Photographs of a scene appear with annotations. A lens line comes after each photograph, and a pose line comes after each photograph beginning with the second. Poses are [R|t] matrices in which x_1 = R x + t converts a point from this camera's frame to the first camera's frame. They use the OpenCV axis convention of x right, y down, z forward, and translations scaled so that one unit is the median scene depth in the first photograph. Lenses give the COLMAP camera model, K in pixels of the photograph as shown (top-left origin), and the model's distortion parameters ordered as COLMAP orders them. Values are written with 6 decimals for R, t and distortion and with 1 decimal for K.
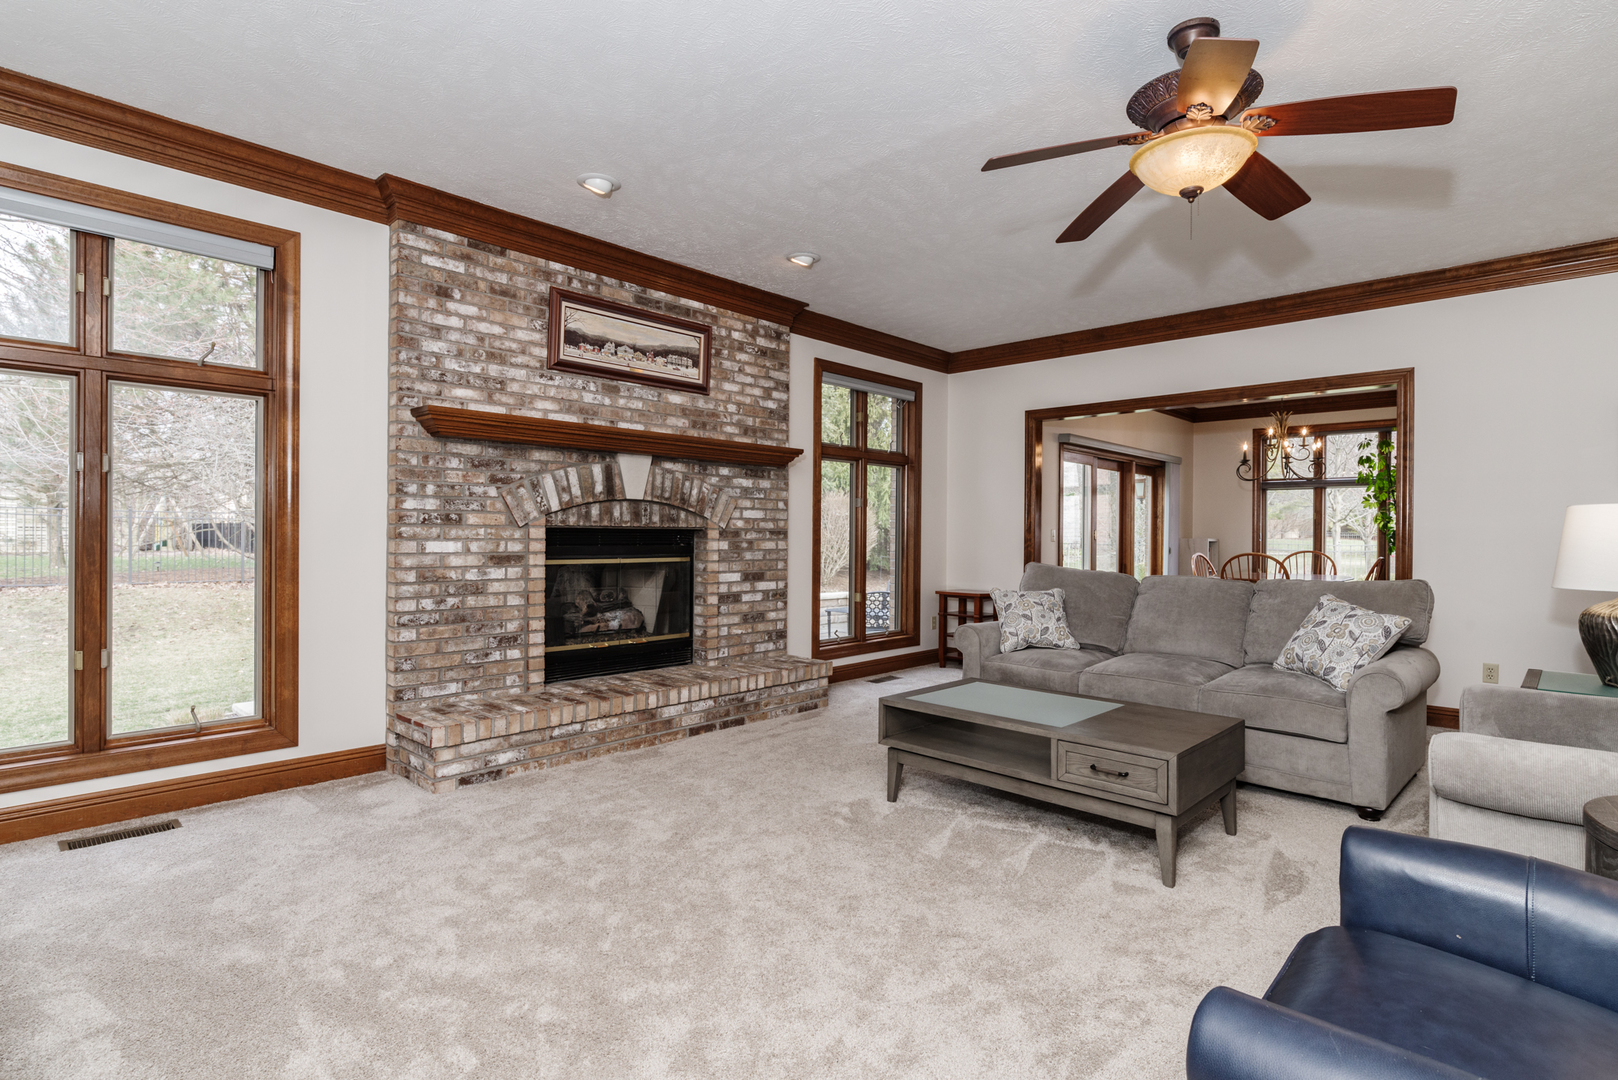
lens RADIAL K [[816.5, 0, 809.0], [0, 816.5, 540.0], [0, 0, 1]] dist [0.000658, 0.000071]
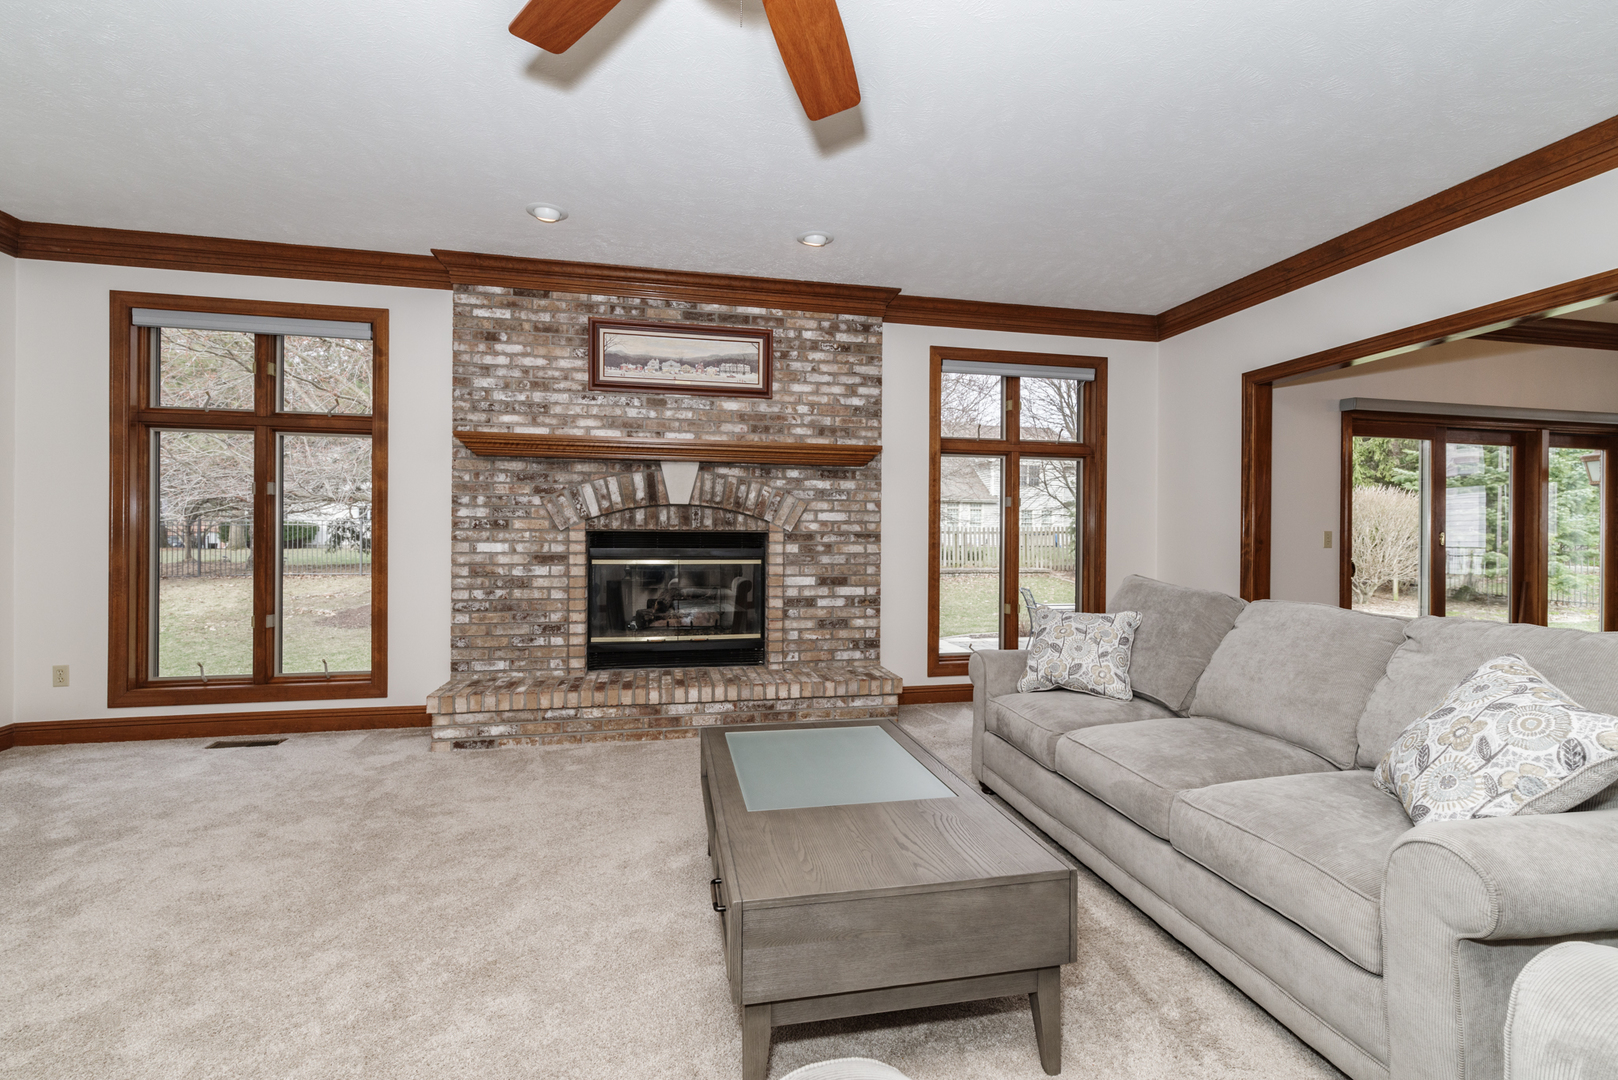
lens RADIAL K [[704.0, 0, 809.0], [0, 704.0, 540.0], [0, 0, 1]] dist [0.002458, 0.000996]
pose [[0.820762, -0.000512, -0.571270, 0.452137], [-0.003965, 0.999970, -0.006592, 0.002050], [0.571257, 0.007676, 0.820735, 0.350922]]
